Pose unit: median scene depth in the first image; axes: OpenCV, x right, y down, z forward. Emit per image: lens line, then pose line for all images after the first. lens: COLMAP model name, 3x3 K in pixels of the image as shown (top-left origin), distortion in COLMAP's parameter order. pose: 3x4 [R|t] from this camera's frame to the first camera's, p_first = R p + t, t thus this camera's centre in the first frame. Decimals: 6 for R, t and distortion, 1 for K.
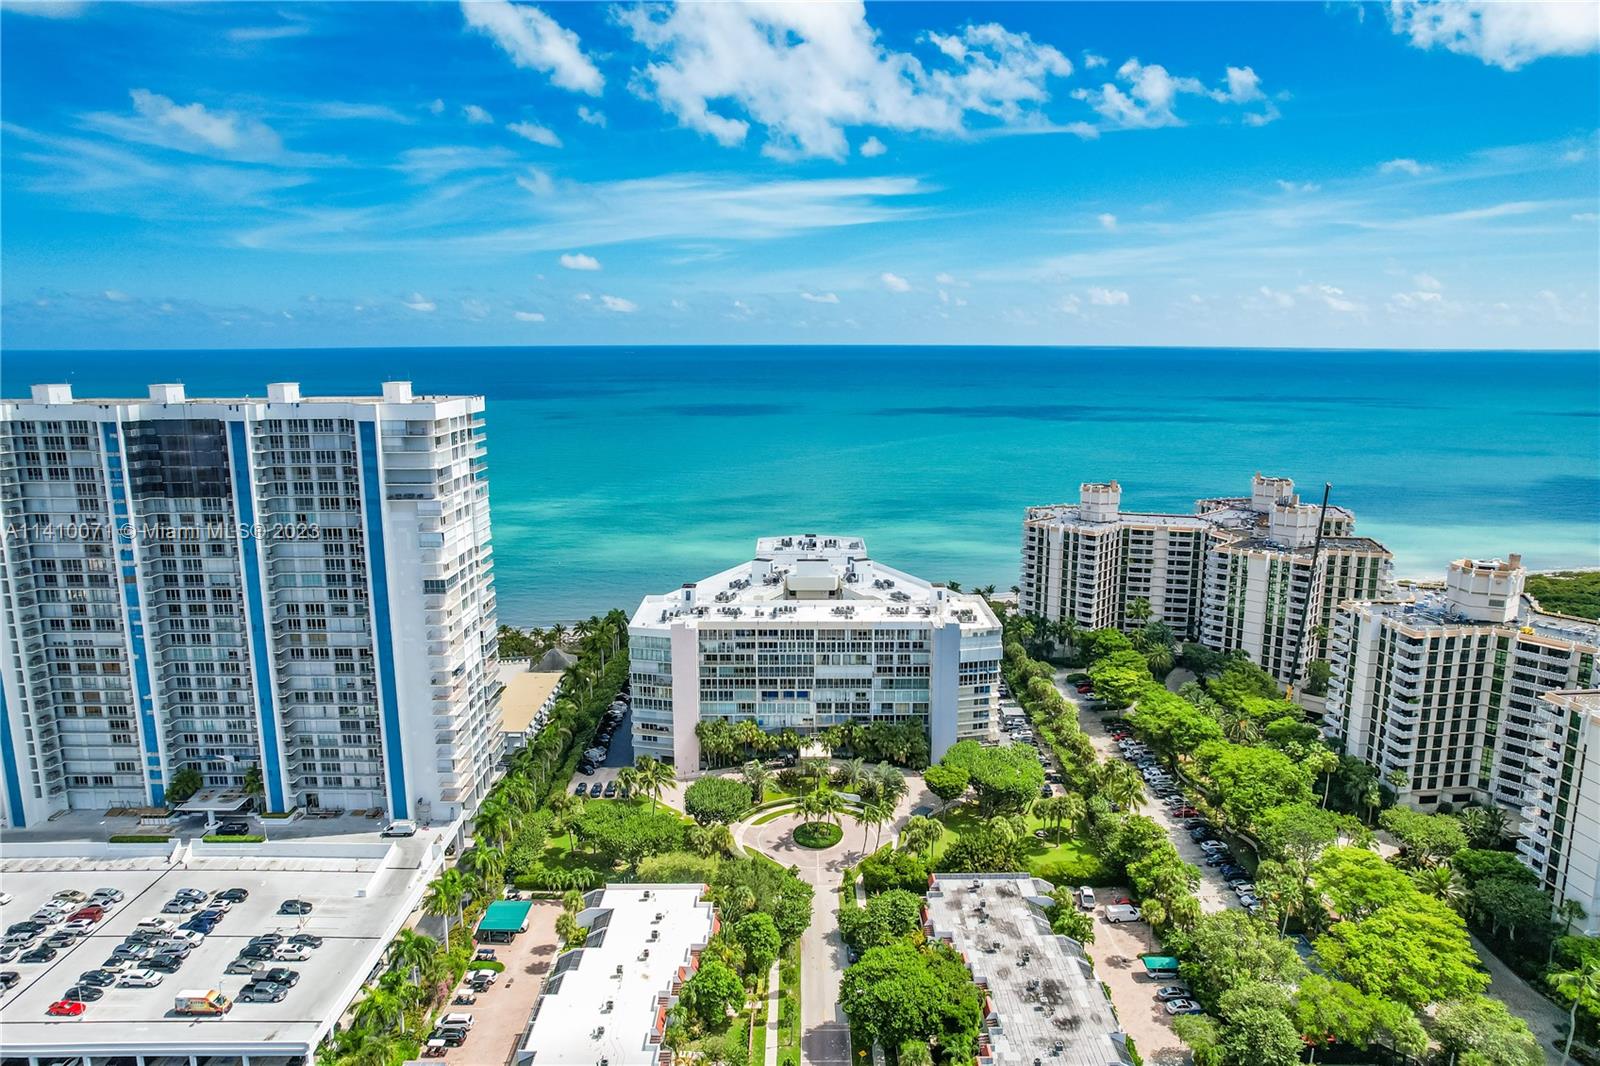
lens RADIAL K [[1039.9, 0, 800.0], [0, 1039.9, 533.0], [0, 0, 1]] dist [-0.089951, 0.071515]
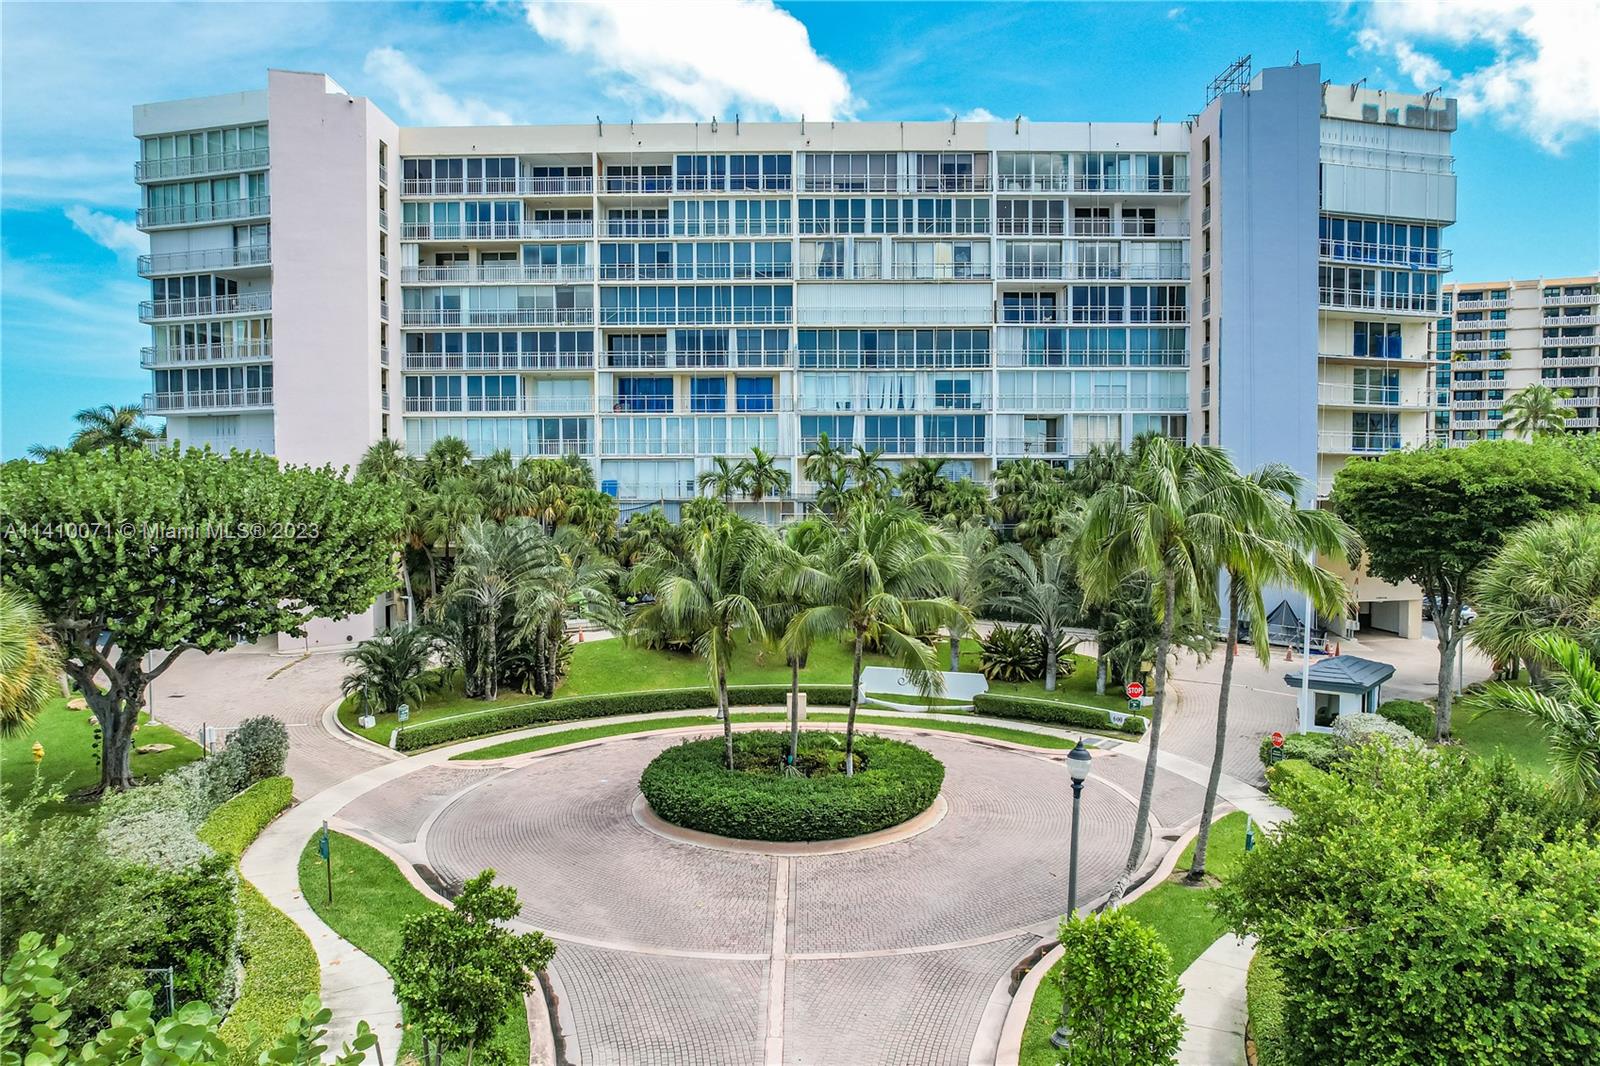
lens RADIAL K [[1039.9, 0, 800.0], [0, 1039.9, 533.0], [0, 0, 1]] dist [-0.089951, 0.071515]
pose [[0.999990, -0.002212, -0.003844, 0.016618], [0.001609, 0.988643, -0.150272, 0.240617], [0.004133, 0.150265, 0.988637, 0.719571]]
